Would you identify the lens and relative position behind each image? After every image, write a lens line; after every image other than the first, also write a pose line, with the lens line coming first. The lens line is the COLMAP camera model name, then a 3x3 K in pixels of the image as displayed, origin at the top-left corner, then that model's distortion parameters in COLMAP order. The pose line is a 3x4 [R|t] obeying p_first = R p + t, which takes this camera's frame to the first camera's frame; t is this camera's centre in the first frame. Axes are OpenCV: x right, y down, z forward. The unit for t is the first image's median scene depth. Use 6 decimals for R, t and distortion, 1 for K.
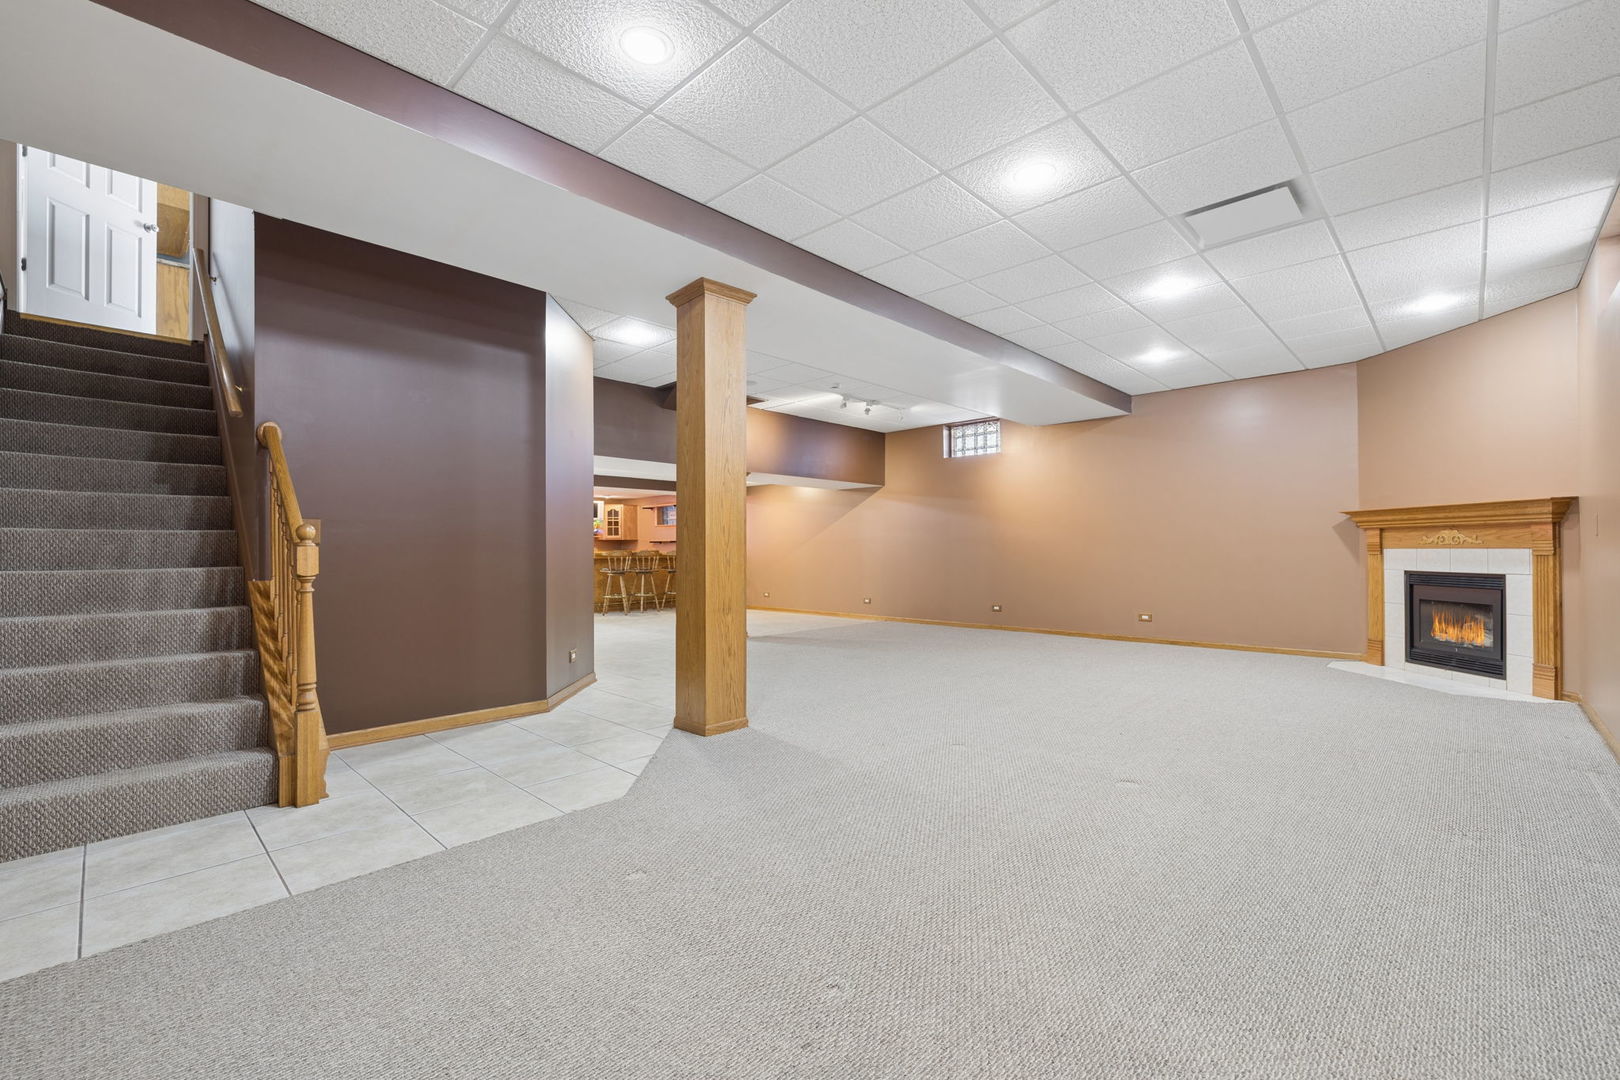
lens RADIAL K [[708.0, 0, 810.0], [0, 708.0, 540.0], [0, 0, 1]] dist [0.005567, 0.000025]
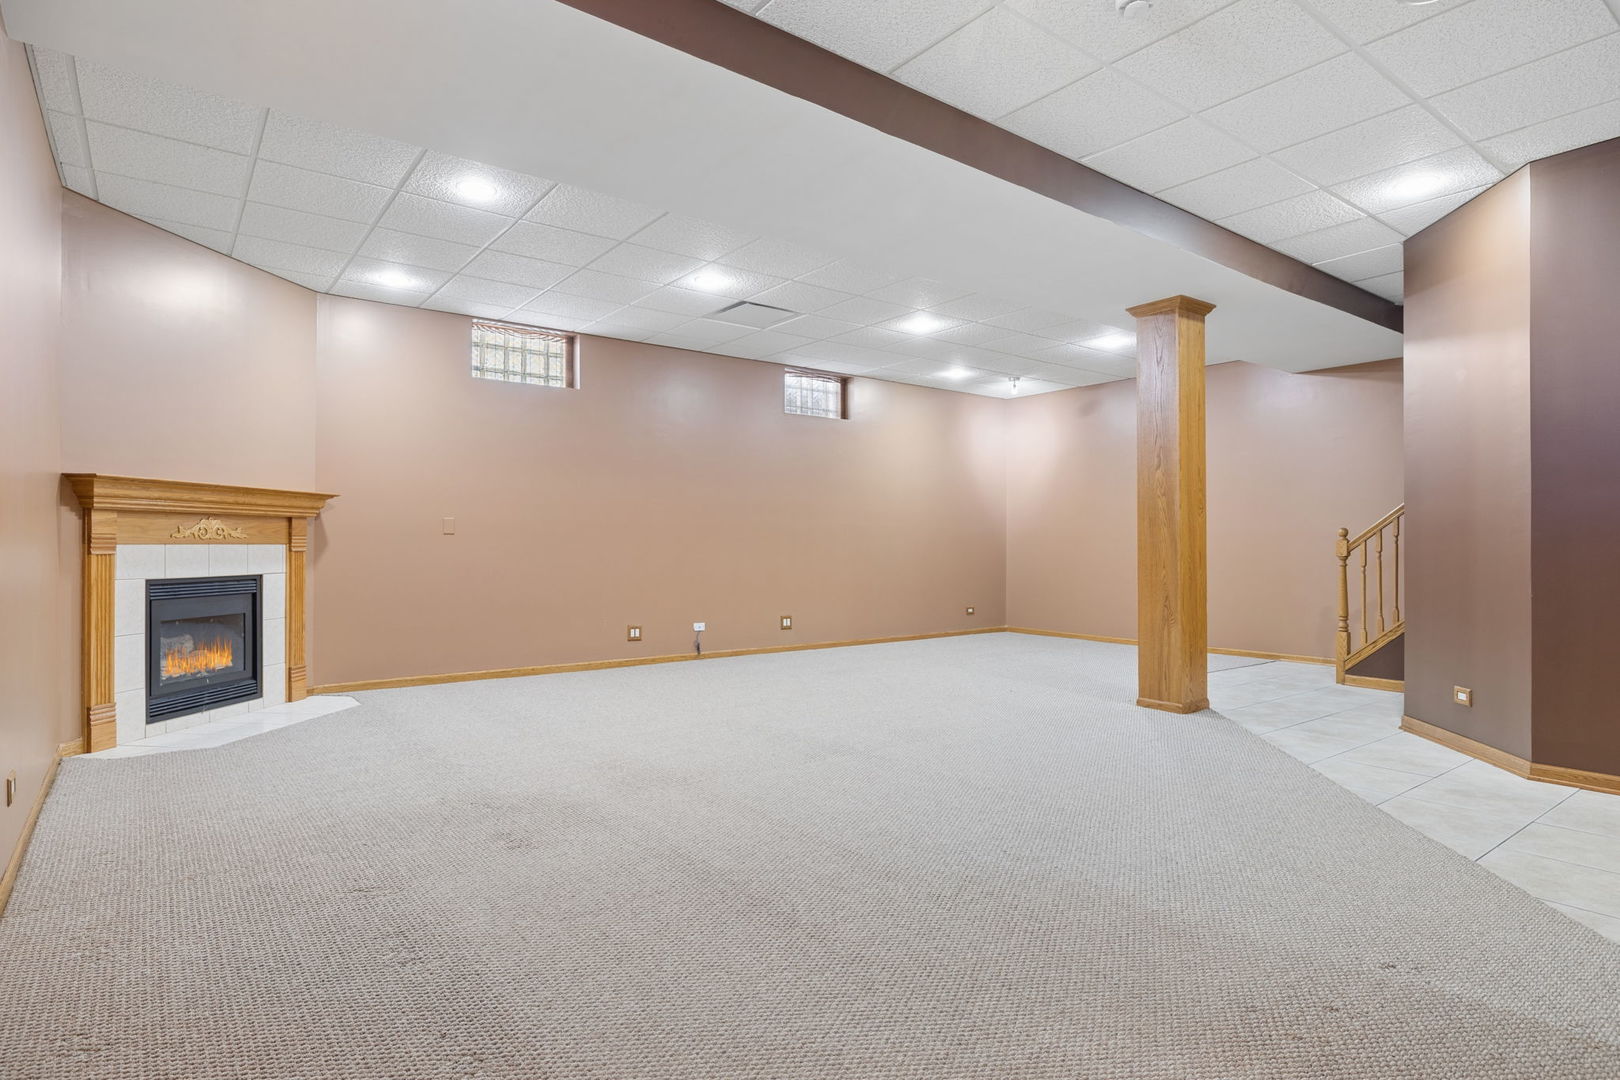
lens RADIAL K [[708.0, 0, 810.0], [0, 708.0, 540.0], [0, 0, 1]] dist [0.005567, 0.000025]
pose [[-0.979848, -0.008743, 0.199554, 0.148696], [-0.013452, 0.999662, -0.022252, 0.015578], [-0.199292, -0.024488, -0.979634, 1.603447]]
